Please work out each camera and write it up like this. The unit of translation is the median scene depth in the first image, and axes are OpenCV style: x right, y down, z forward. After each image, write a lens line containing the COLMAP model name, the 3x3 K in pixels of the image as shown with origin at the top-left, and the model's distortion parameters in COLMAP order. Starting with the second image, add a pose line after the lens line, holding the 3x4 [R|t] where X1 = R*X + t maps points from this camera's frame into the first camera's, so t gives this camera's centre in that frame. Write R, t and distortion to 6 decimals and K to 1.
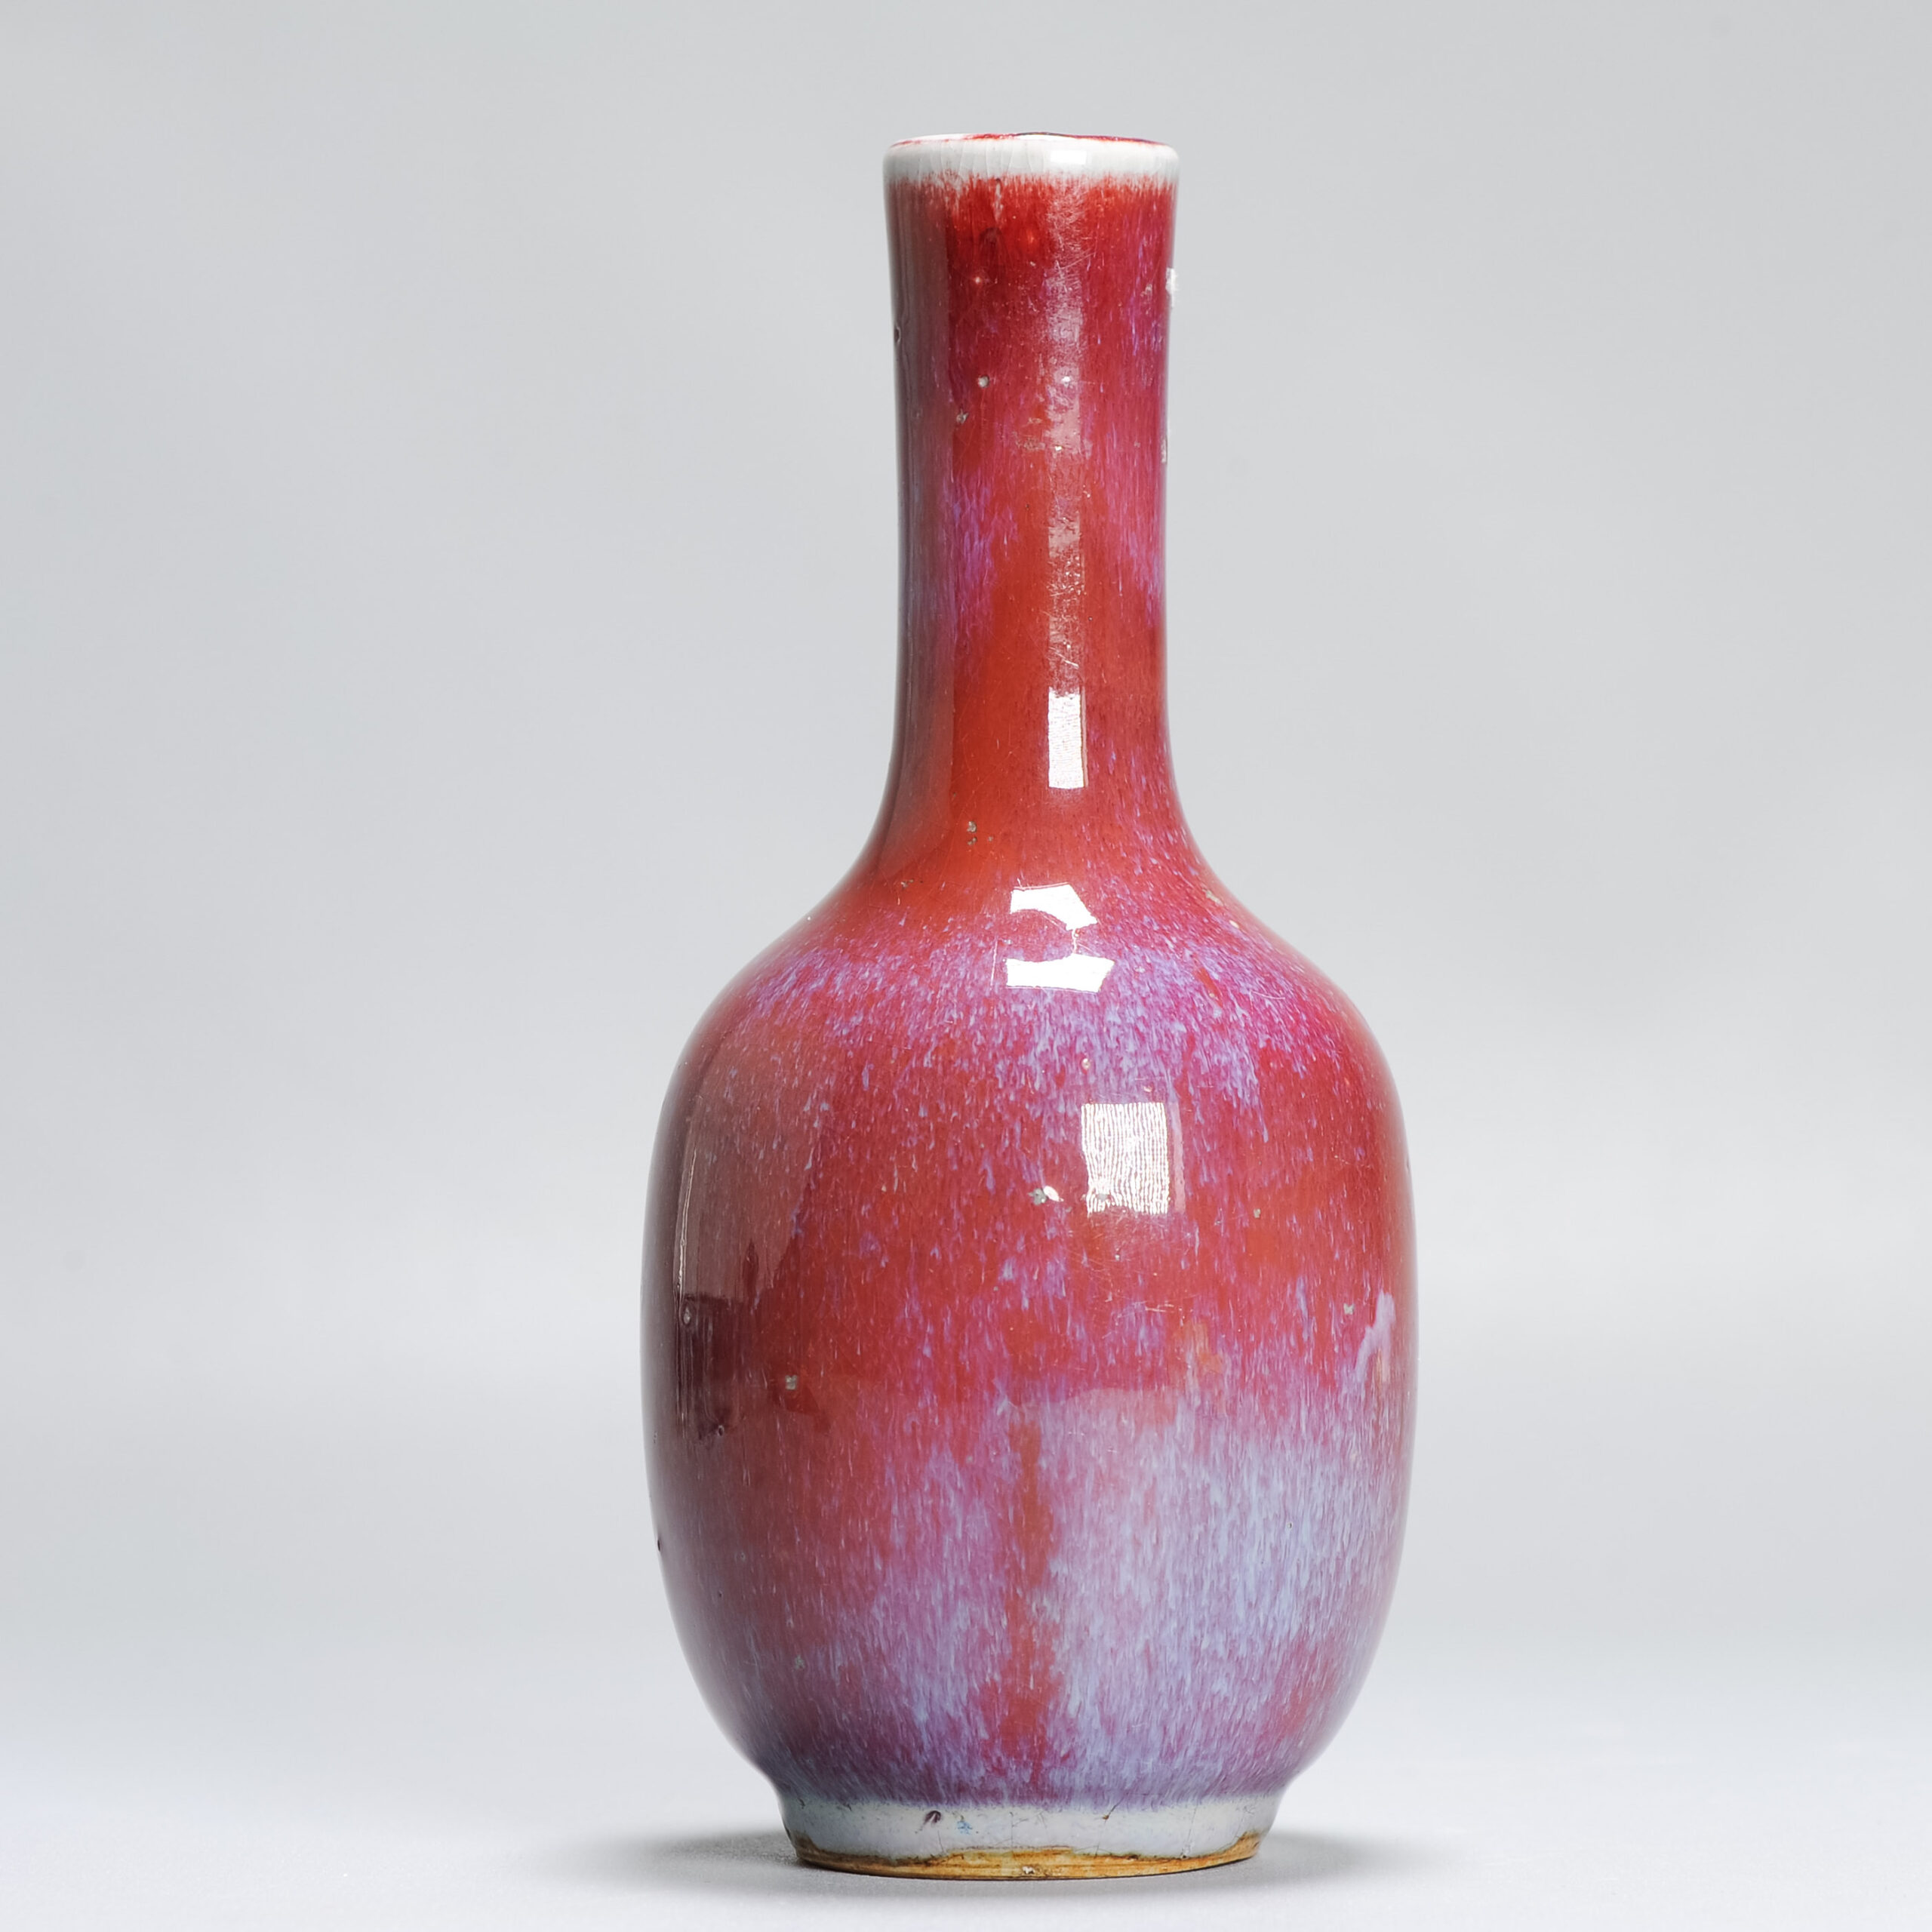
lens RADIAL K [[9789.5, 0, 966.0], [0, 9789.5, 966.0], [0, 0, 1]] dist [-0.488100, 8.531239]
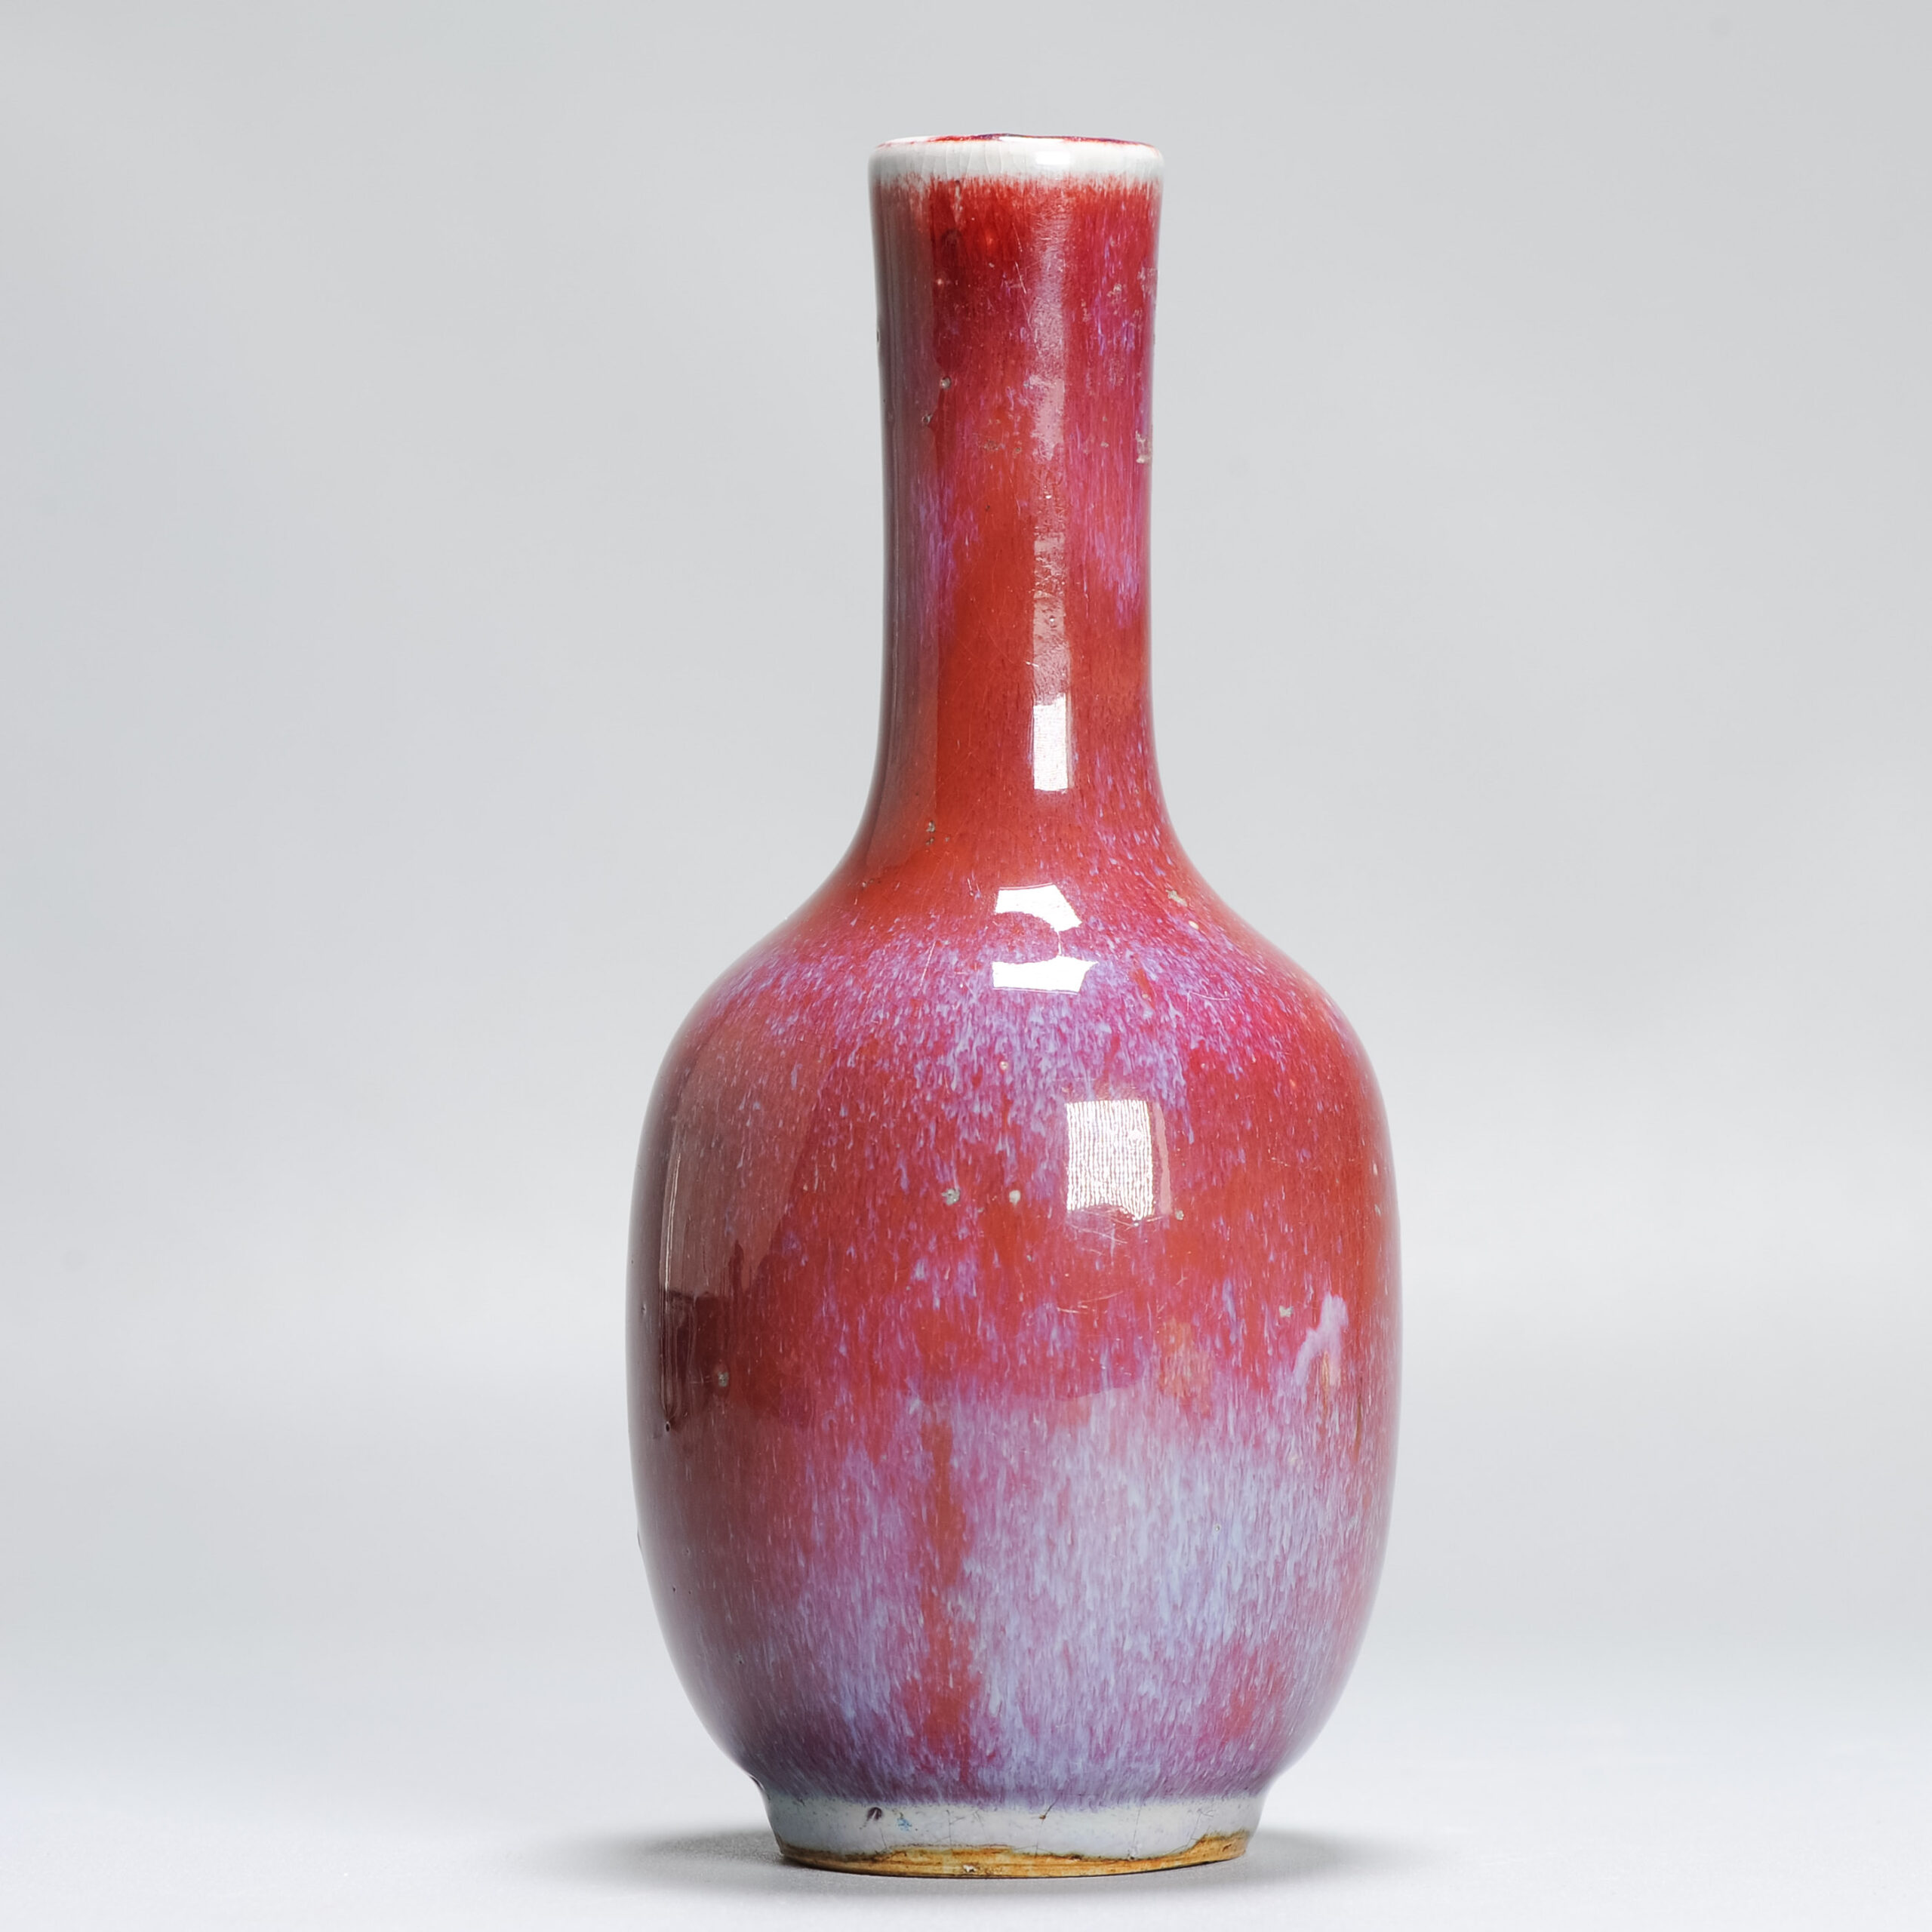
lens RADIAL K [[9789.5, 0, 966.0], [0, 9789.5, 966.0], [0, 0, 1]] dist [-0.488100, 8.531239]
pose [[0.983805, 0.002627, -0.179221, 0.186843], [-0.002240, 0.999995, 0.002363, -0.002418], [0.179226, -0.001924, 0.983806, 0.014109]]
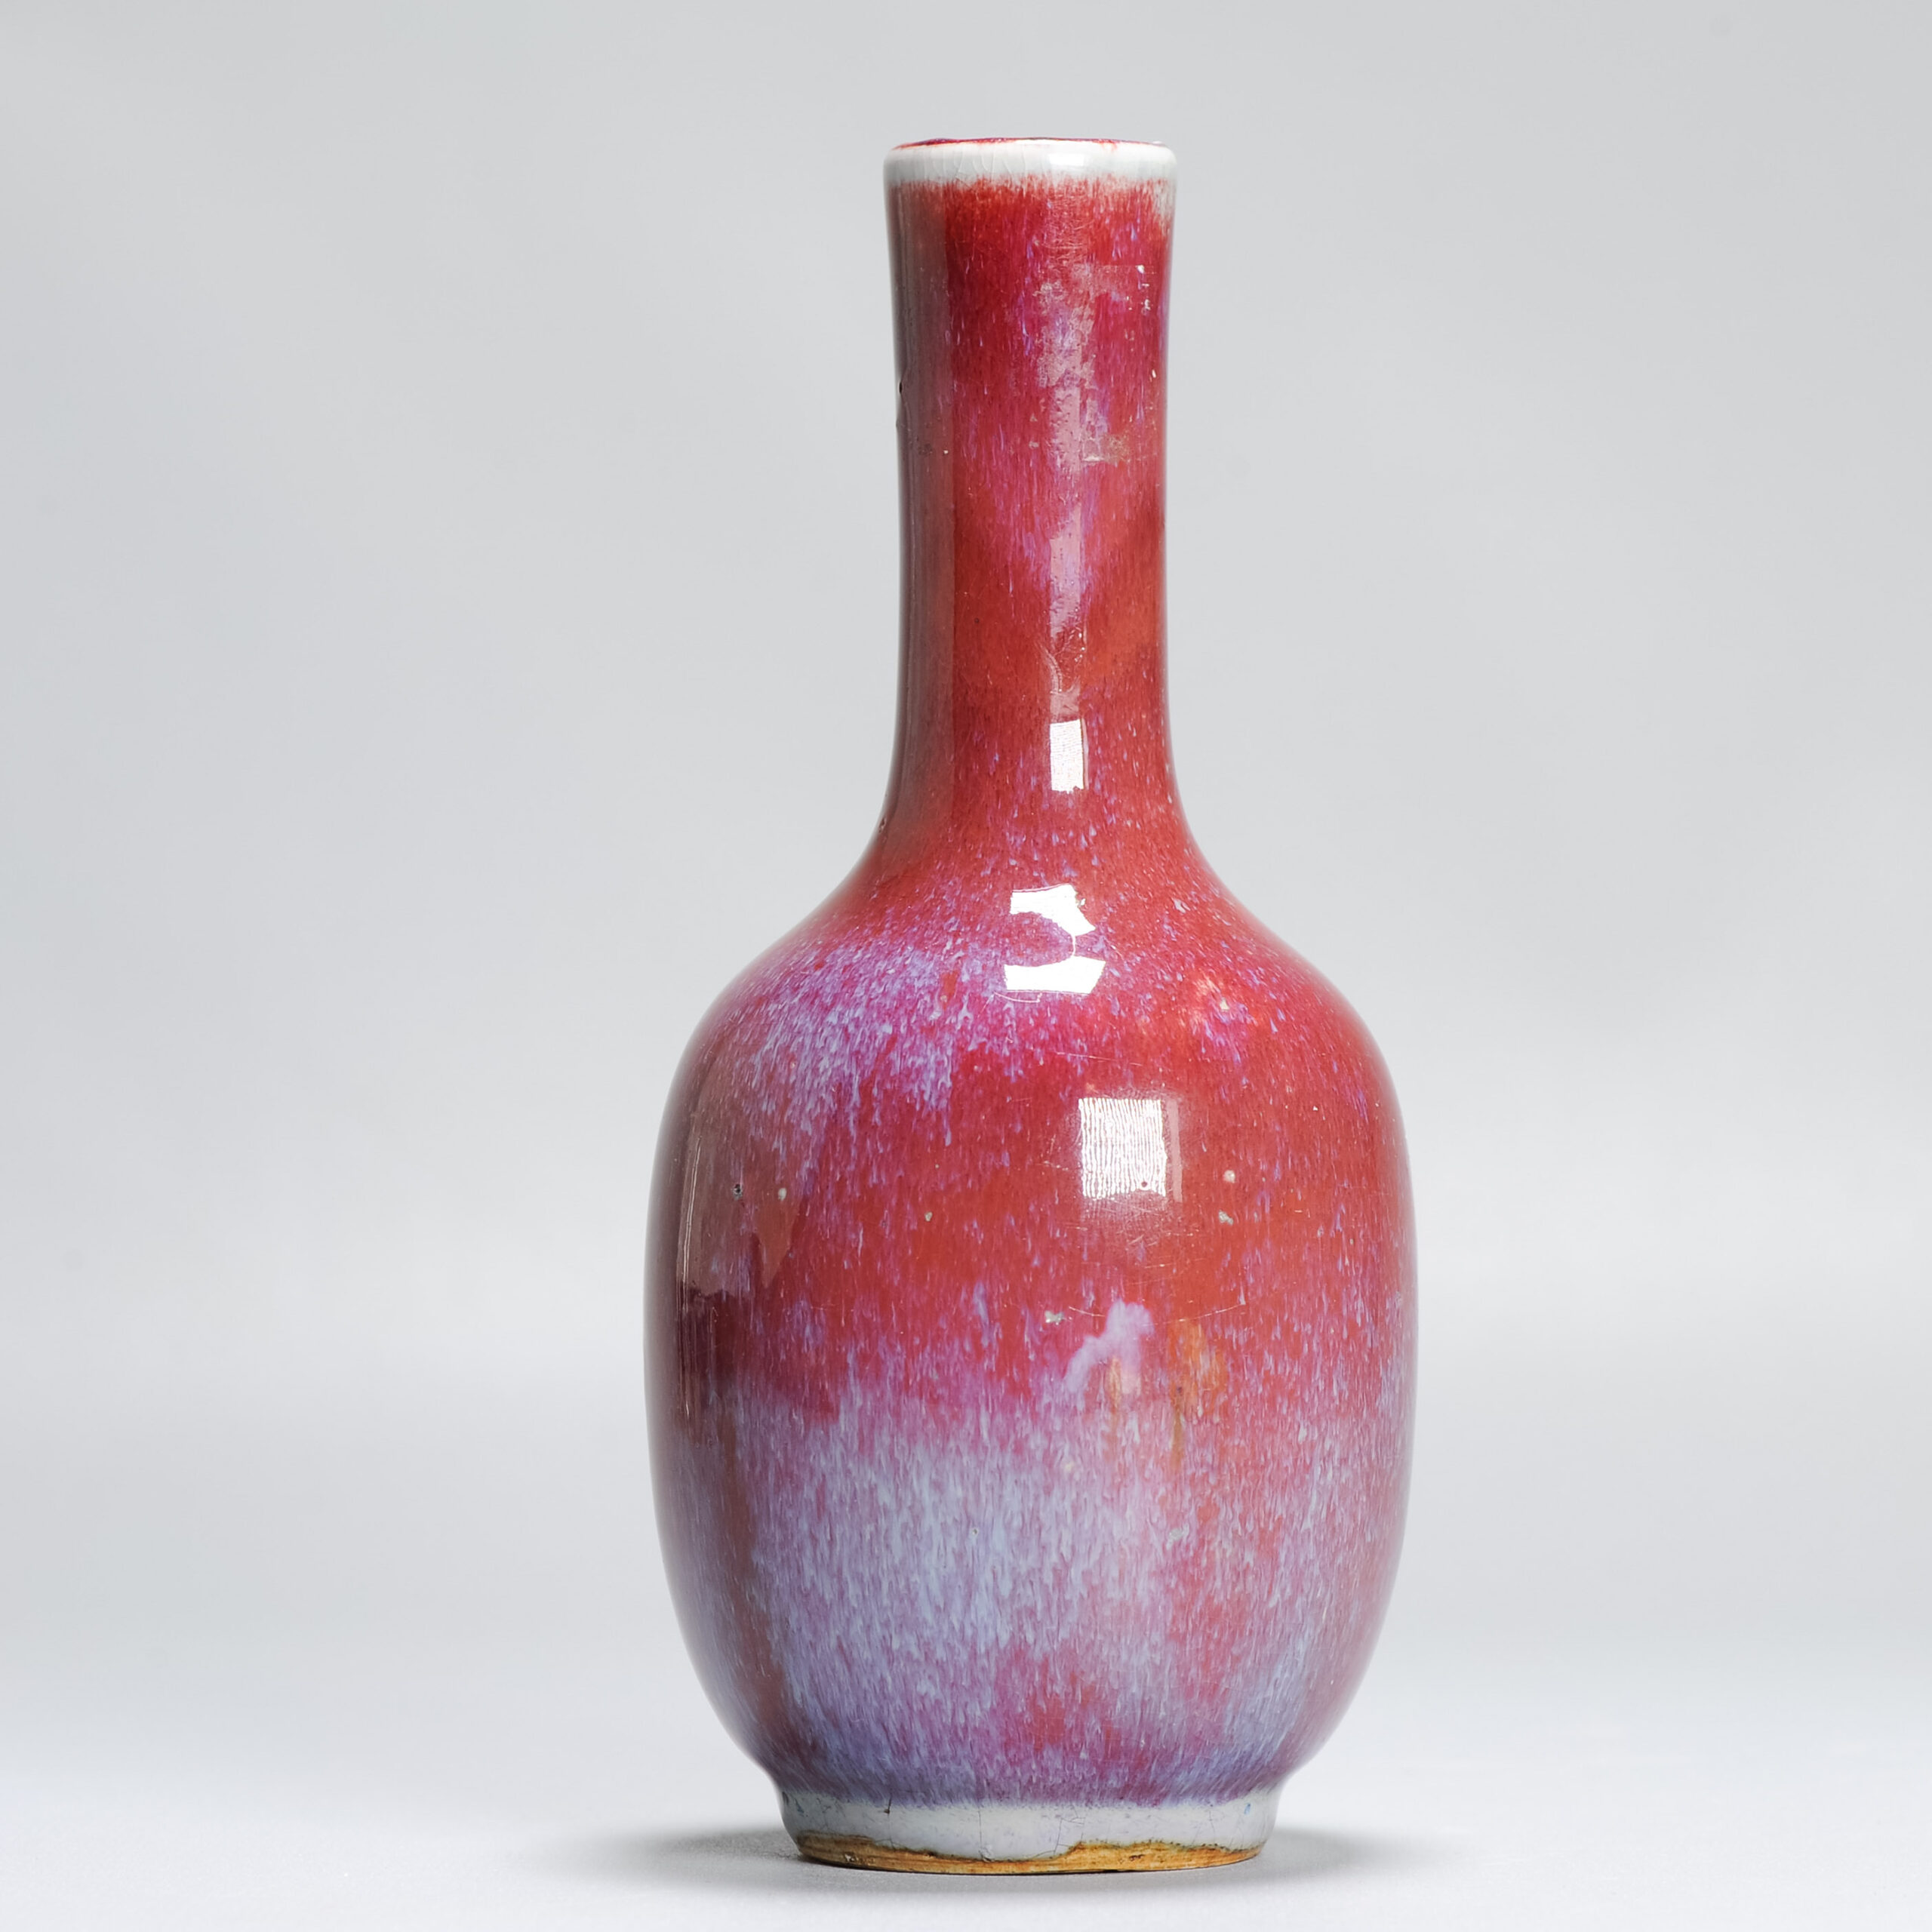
lens RADIAL K [[9789.5, 0, 966.0], [0, 9789.5, 966.0], [0, 0, 1]] dist [-0.488100, 8.531239]
pose [[0.645044, 0.011882, -0.764053, 0.793396], [-0.006631, 0.999928, 0.009952, -0.010217], [0.764117, -0.001353, 0.645077, 0.358189]]
